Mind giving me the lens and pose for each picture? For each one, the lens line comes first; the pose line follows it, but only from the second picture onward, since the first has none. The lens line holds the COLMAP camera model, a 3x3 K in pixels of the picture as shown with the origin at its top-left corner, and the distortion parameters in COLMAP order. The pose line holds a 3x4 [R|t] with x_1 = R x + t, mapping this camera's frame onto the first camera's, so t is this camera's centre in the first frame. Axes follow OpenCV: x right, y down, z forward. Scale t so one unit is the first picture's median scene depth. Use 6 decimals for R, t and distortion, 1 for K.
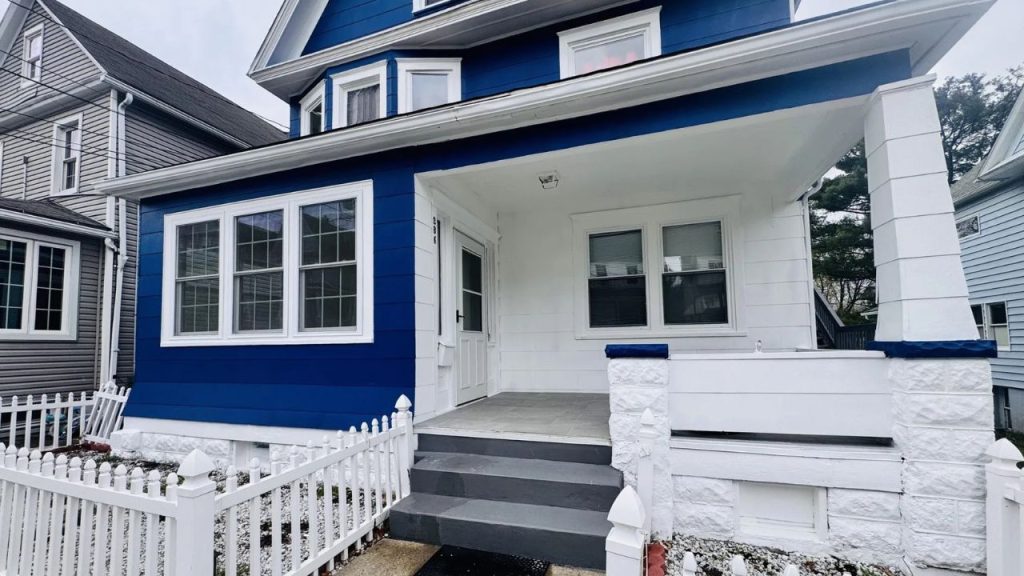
lens RADIAL K [[574.5, 0, 444.0], [0, 574.5, 298.1], [0, 0, 1]] dist [-0.002326, -0.000491]
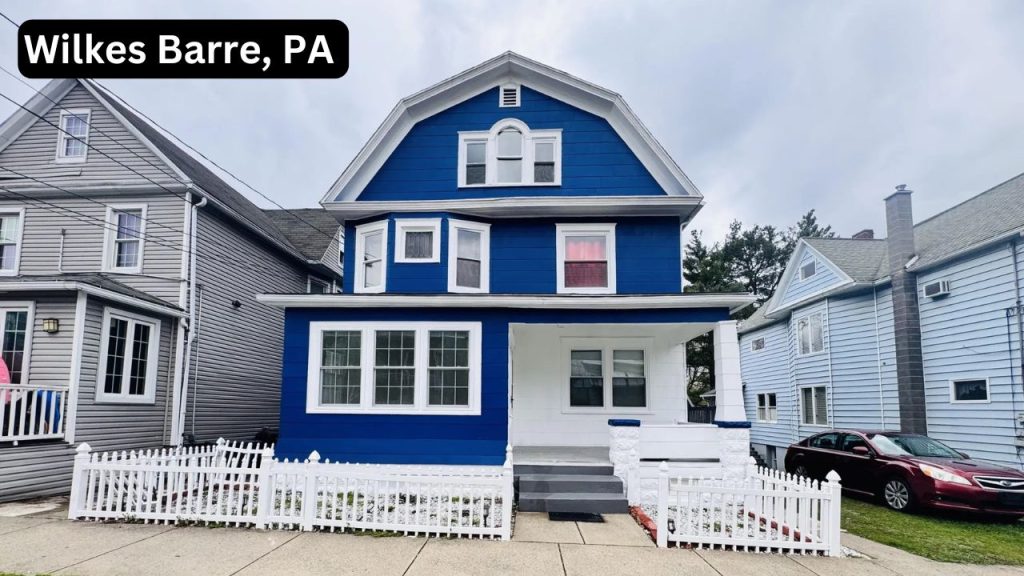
lens RADIAL K [[755.7, 0, 486.8], [0, 755.7, 288.9], [0, 0, 1]] dist [-0.000887, -0.001276]
pose [[0.930478, 0.077929, 0.357963, -0.683184], [-0.053289, 0.995512, -0.078207, -0.090976], [-0.362451, 0.053694, 0.930455, -0.848201]]
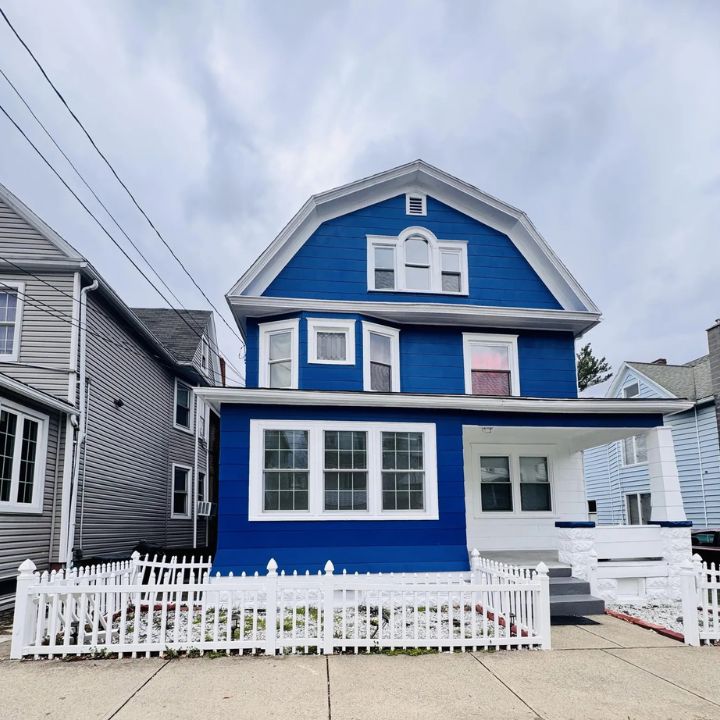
lens RADIAL K [[666.9, 0, 360.6], [0, 666.9, 404.5], [0, 0, 1]] dist [-0.008182, 0.006501]
pose [[0.803868, 0.111062, 0.584347, -1.057743], [-0.054458, 0.992029, -0.113630, -0.017162], [-0.592309, 0.059521, 0.803509, -0.338180]]
